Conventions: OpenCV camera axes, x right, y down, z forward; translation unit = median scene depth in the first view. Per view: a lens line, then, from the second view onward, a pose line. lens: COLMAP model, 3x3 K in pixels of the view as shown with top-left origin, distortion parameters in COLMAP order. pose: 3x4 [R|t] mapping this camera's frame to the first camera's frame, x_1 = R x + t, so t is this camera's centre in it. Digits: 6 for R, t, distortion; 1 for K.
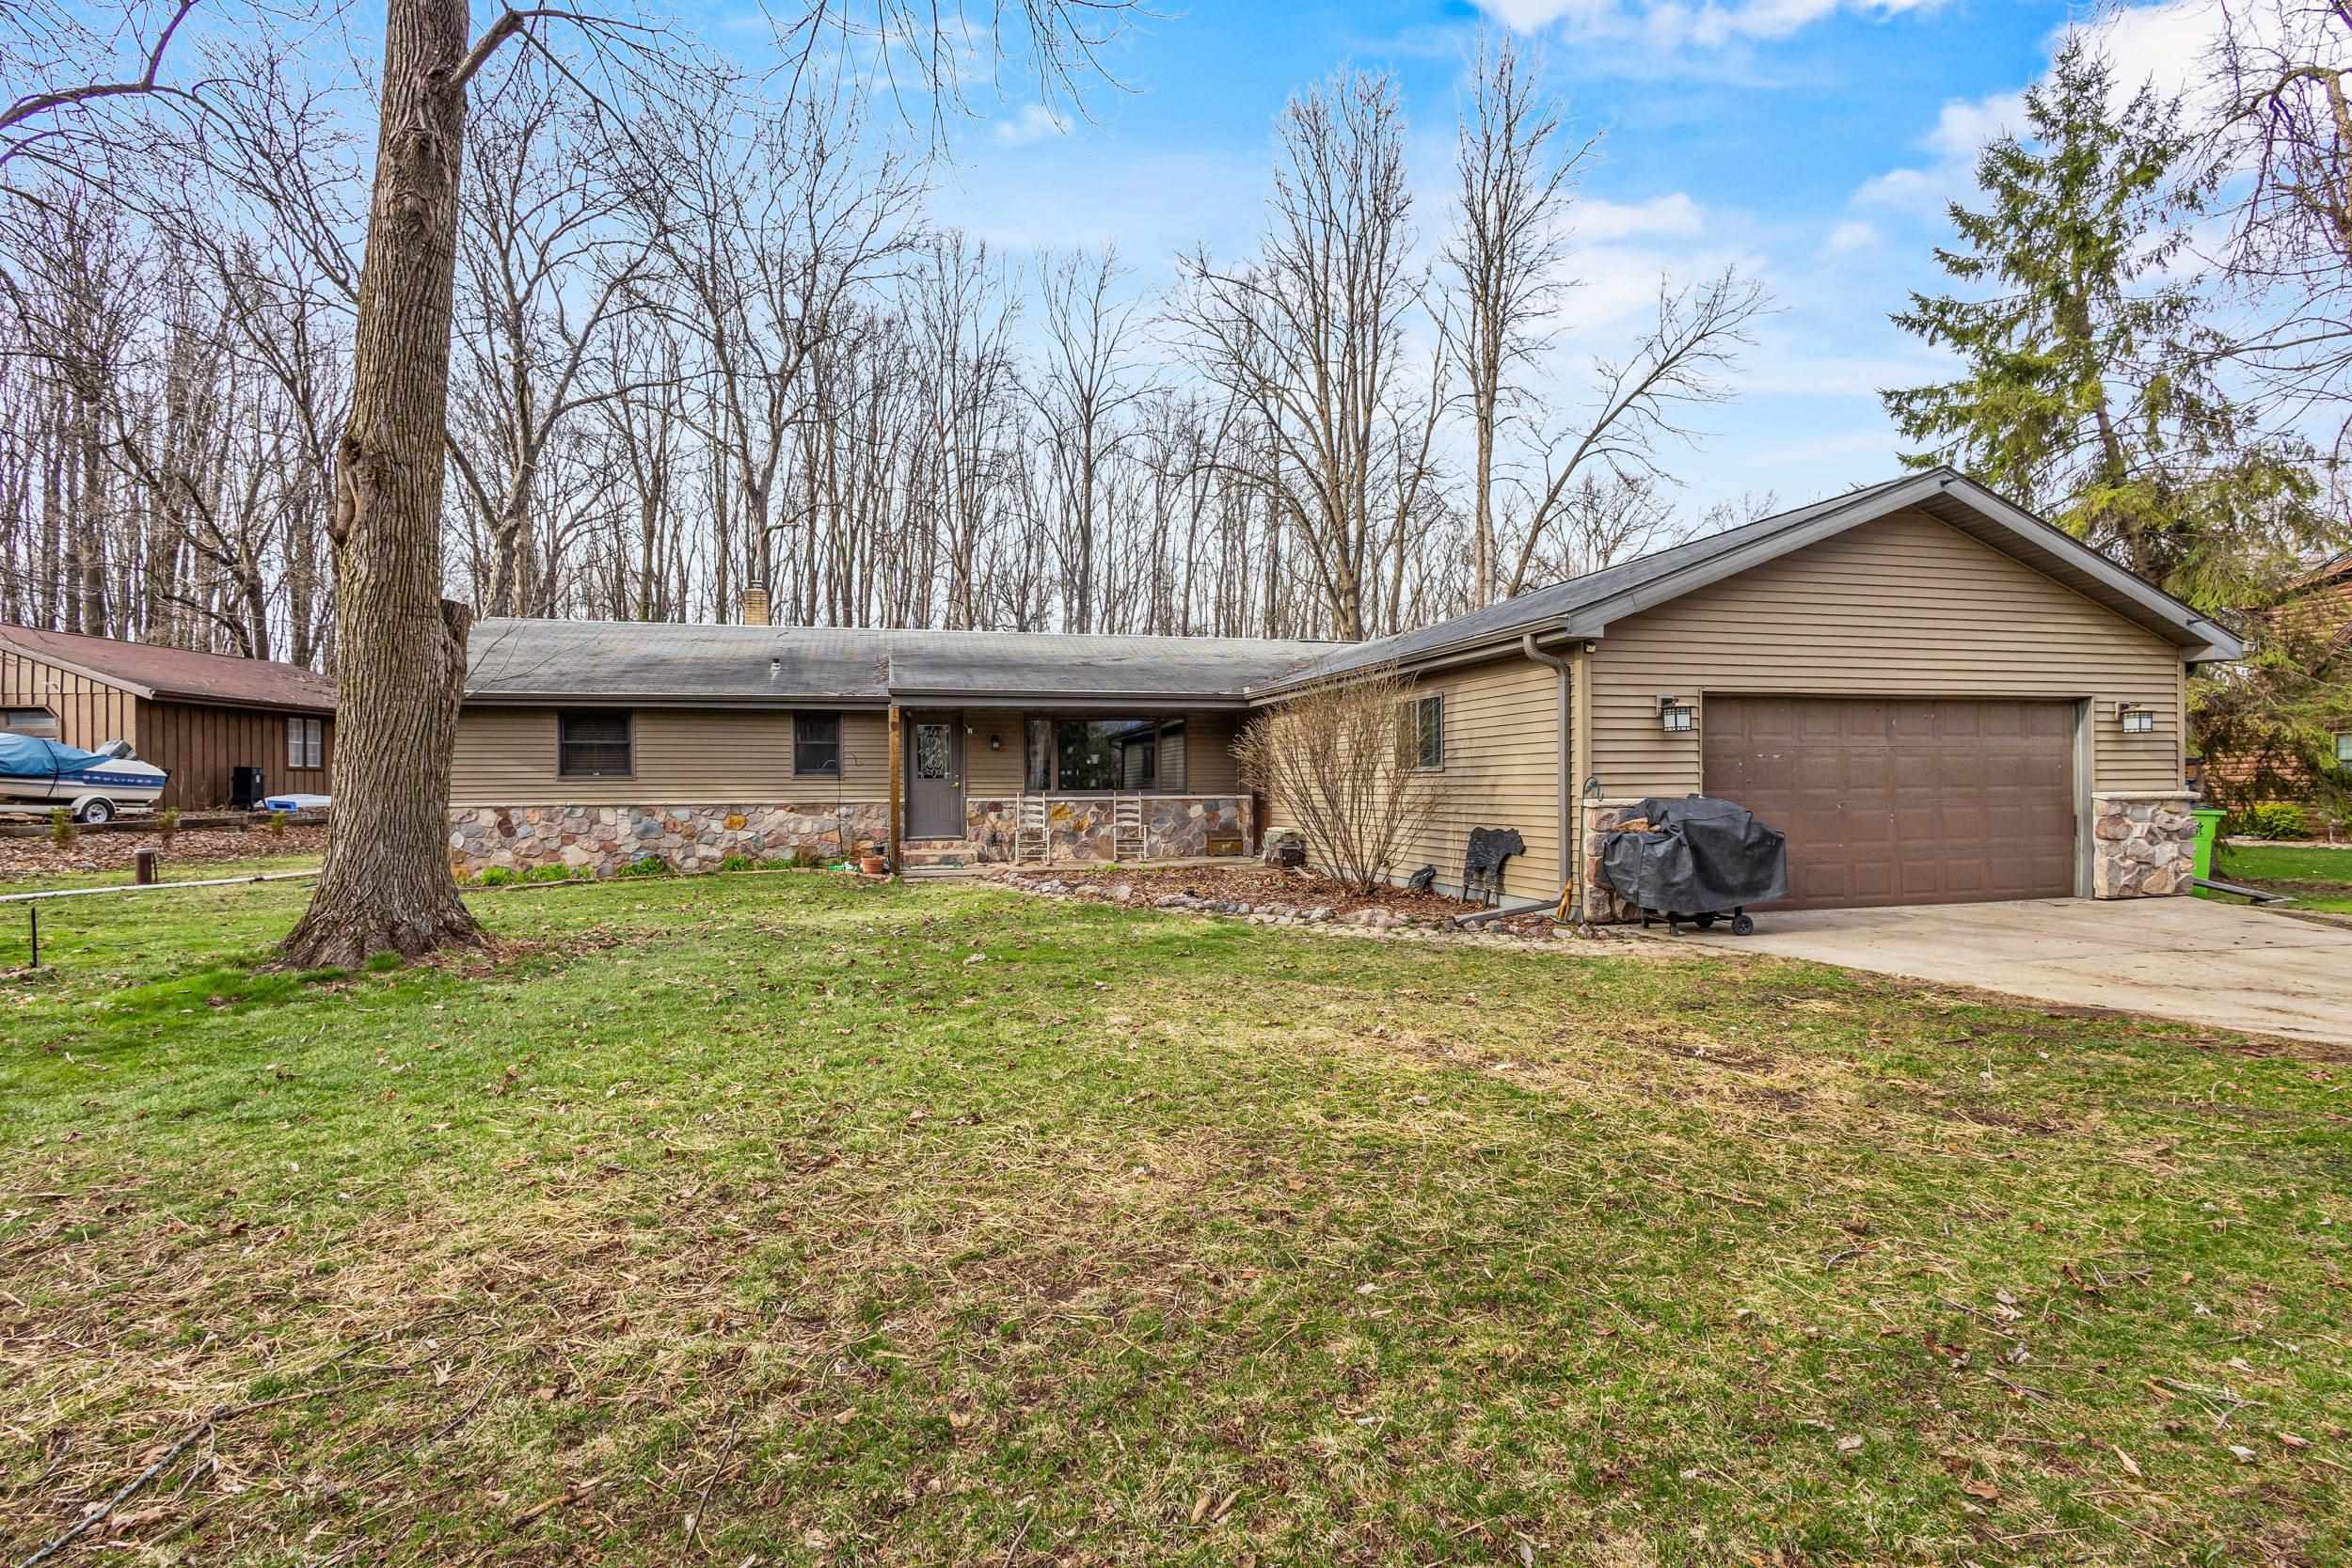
lens RADIAL K [[1089.5, 0, 1158.3], [0, 1089.5, 784.3], [0, 0, 1]] dist [0.008428, 0.000052]
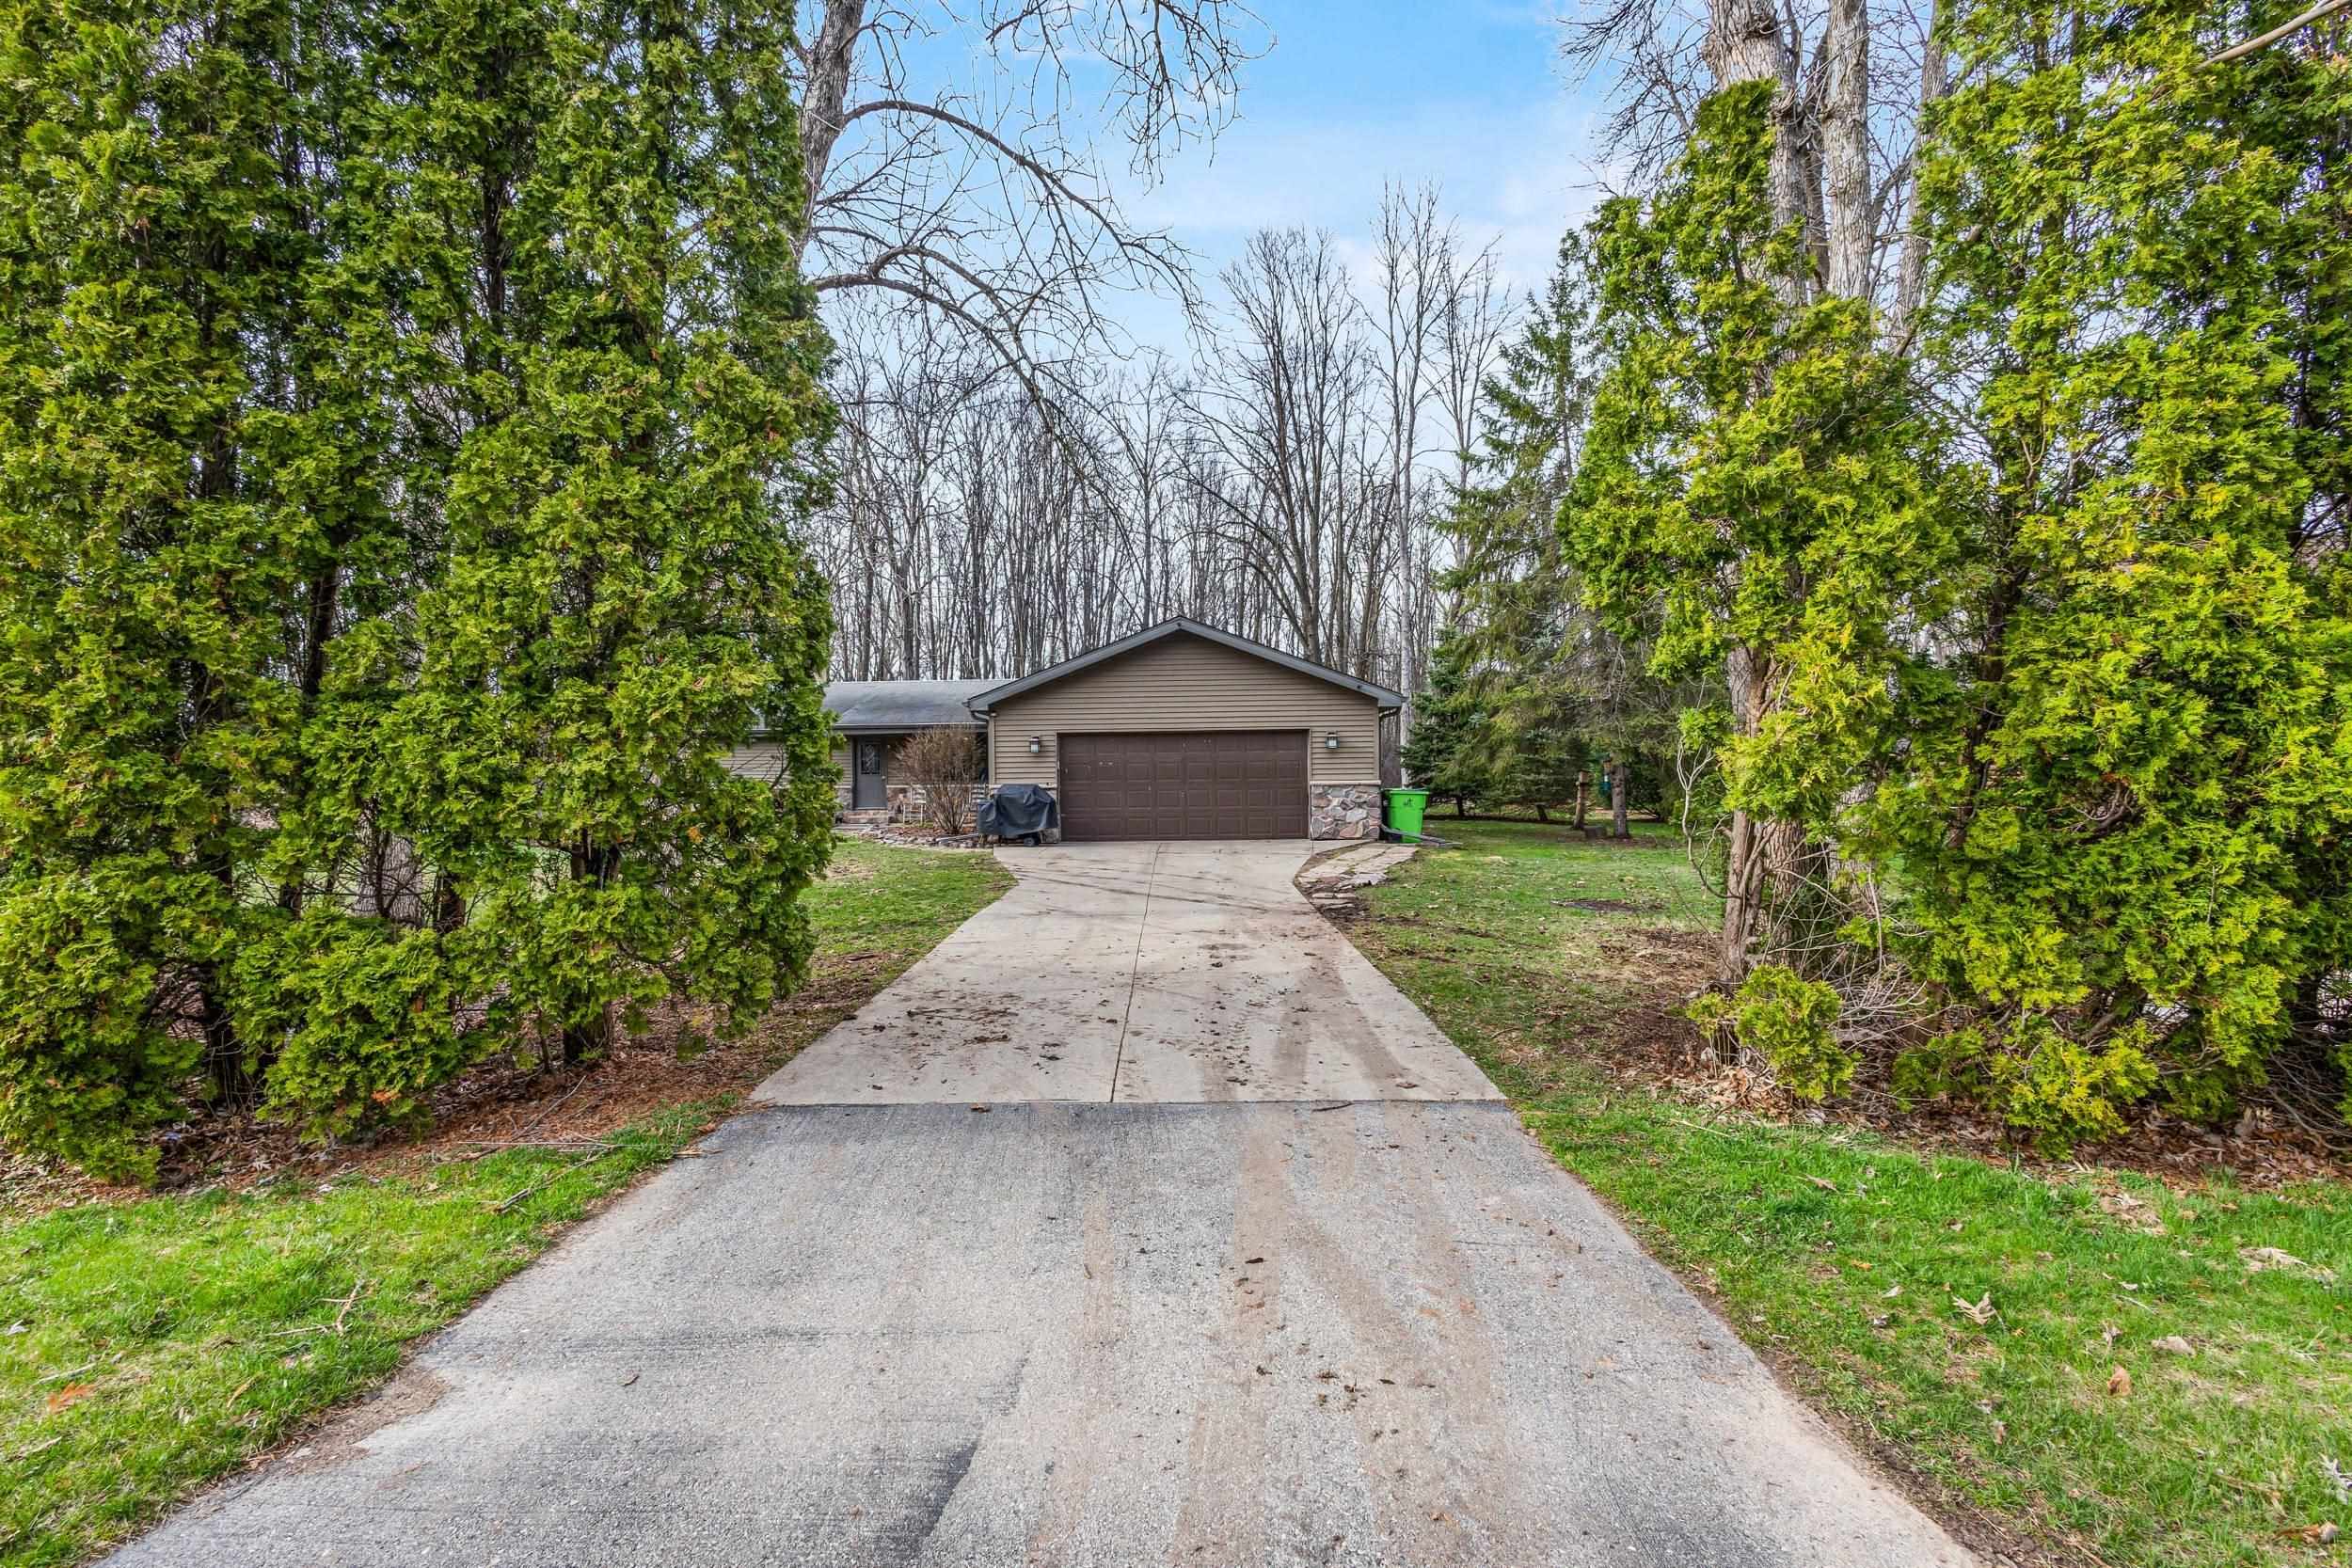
lens RADIAL K [[1116.6, 0, 1144.3], [0, 1116.6, 785.3], [0, 0, 1]] dist [0.001005, -0.000199]
pose [[0.950606, -0.001208, -0.310397, 0.836564], [0.004420, 0.999944, 0.009646, -0.003682], [0.310368, -0.010542, 0.950558, -0.610258]]
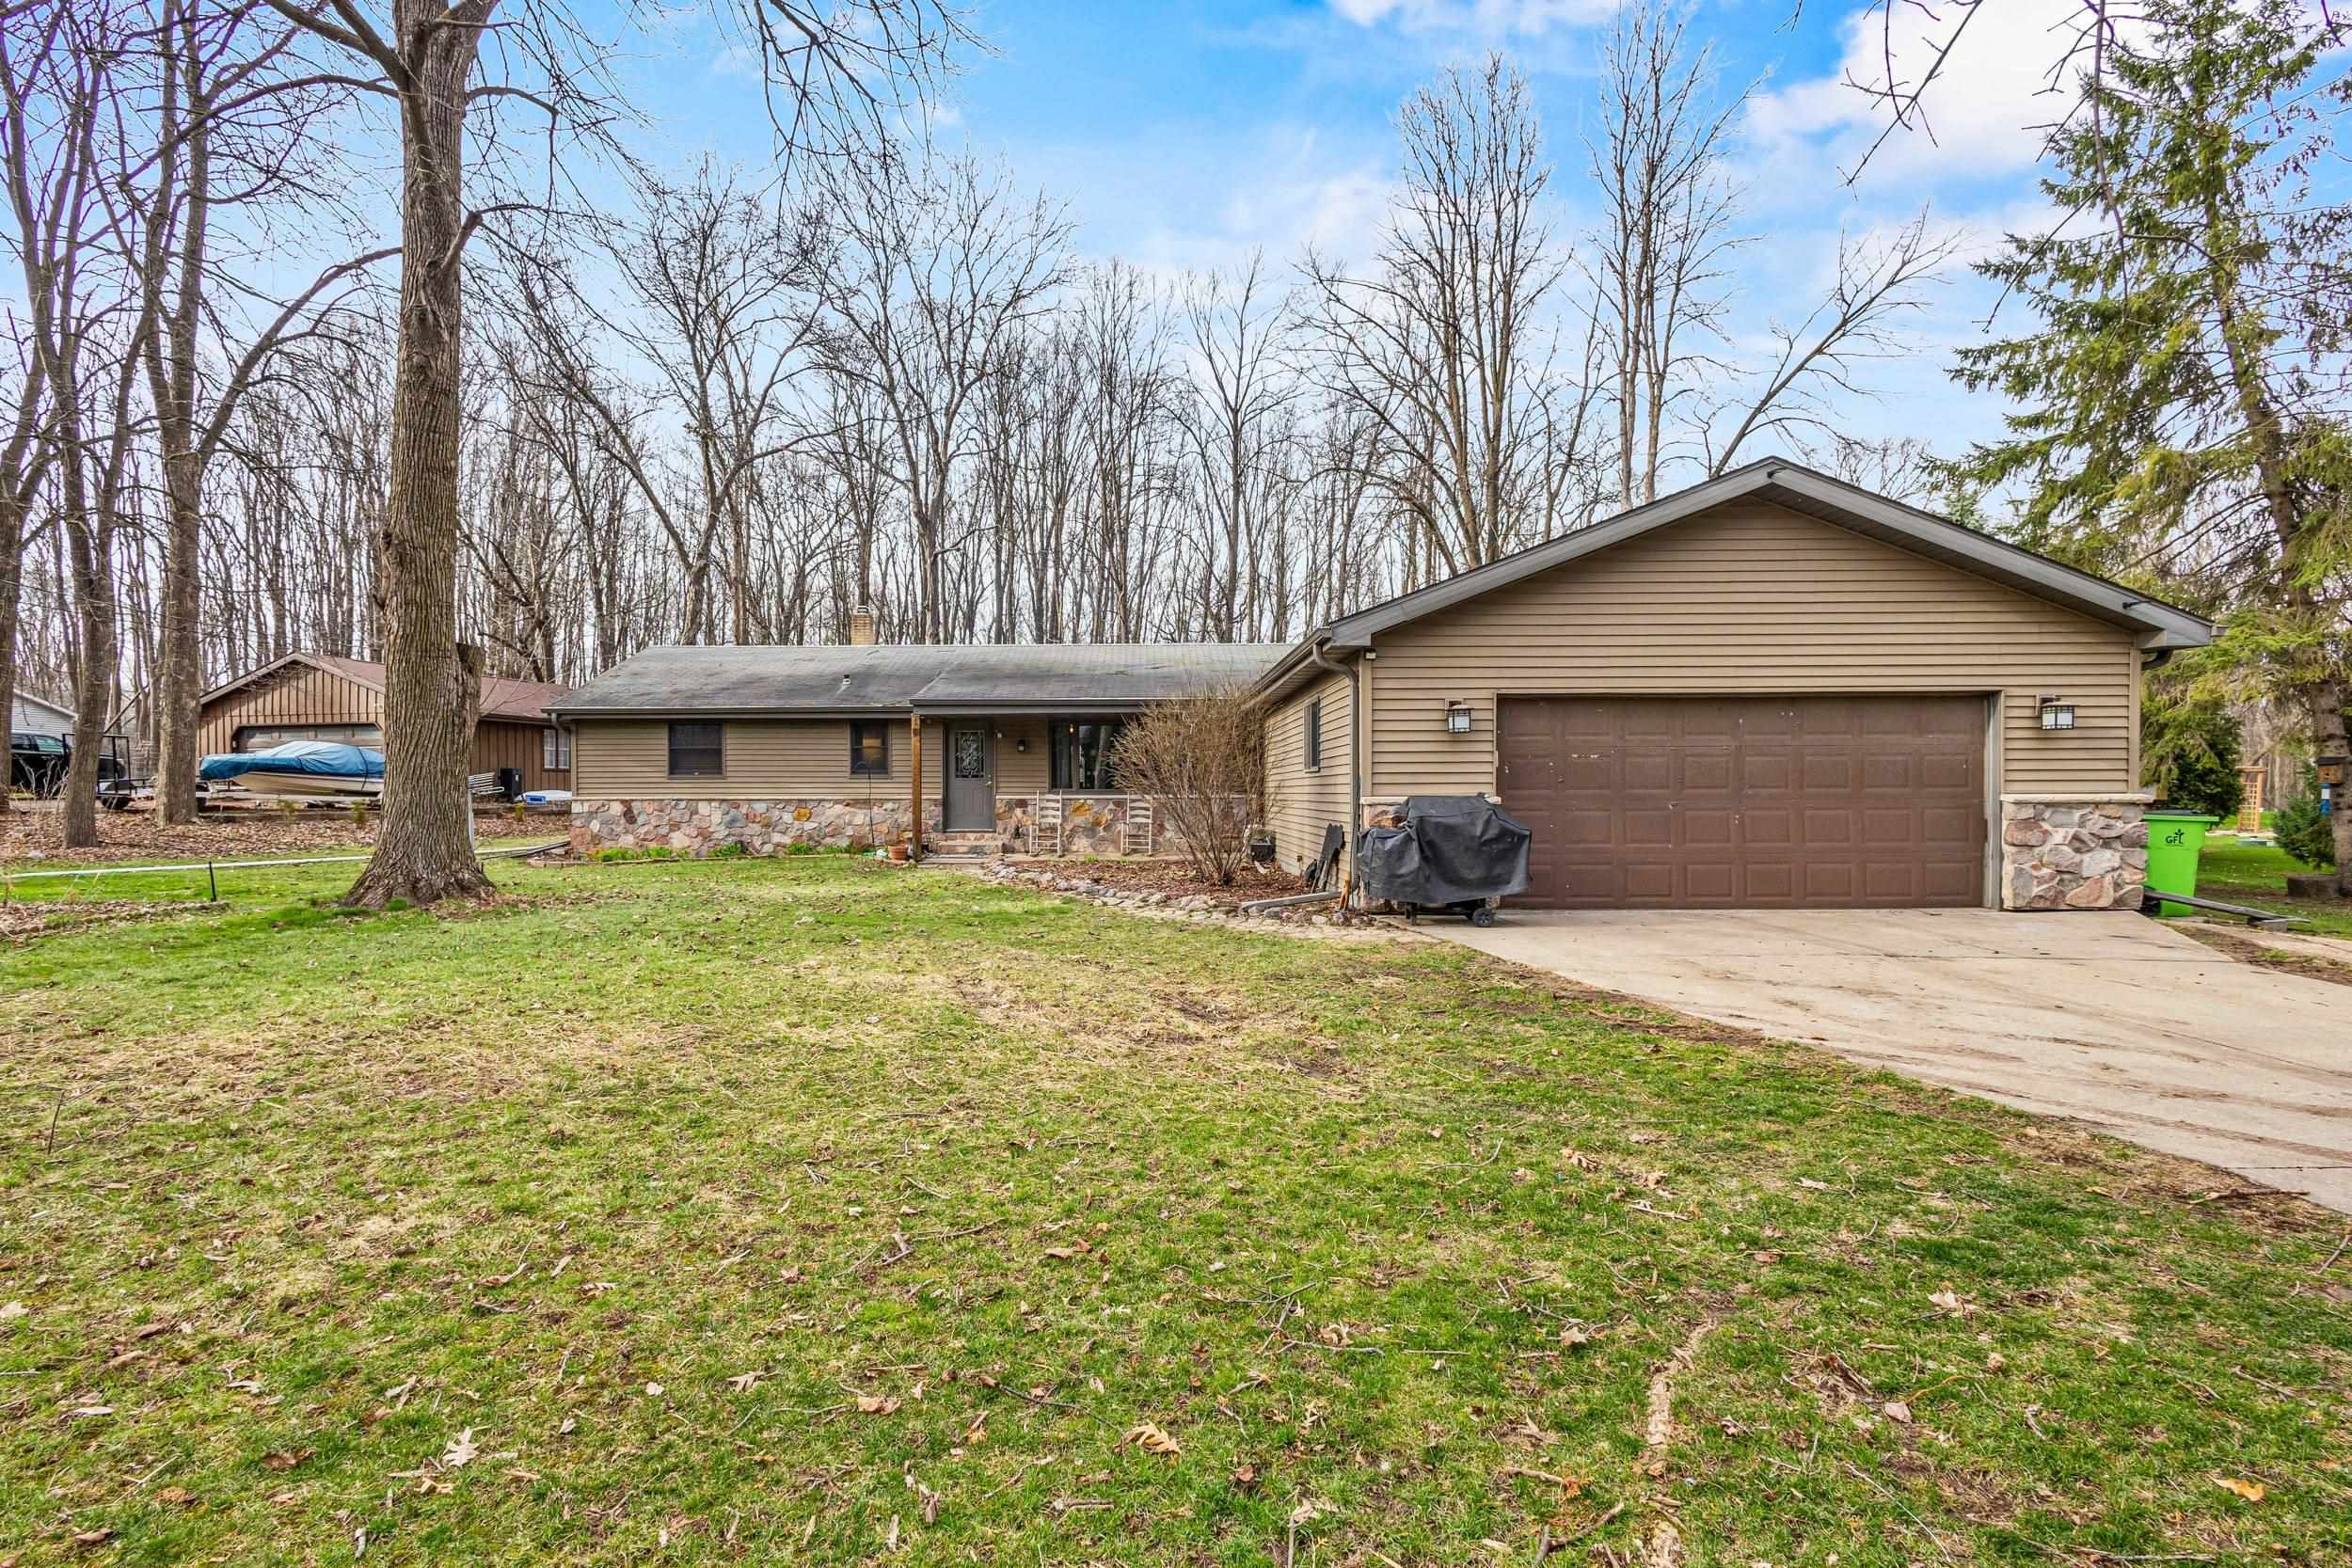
lens RADIAL K [[1092.5, 0, 1134.7], [0, 1092.5, 799.4], [0, 0, 1]] dist [0.013870, -0.005631]
pose [[0.966202, 0.007280, -0.257683, 0.277576], [-0.004290, 0.999917, 0.012163, 0.002468], [0.257750, -0.010646, 0.966153, -0.057354]]
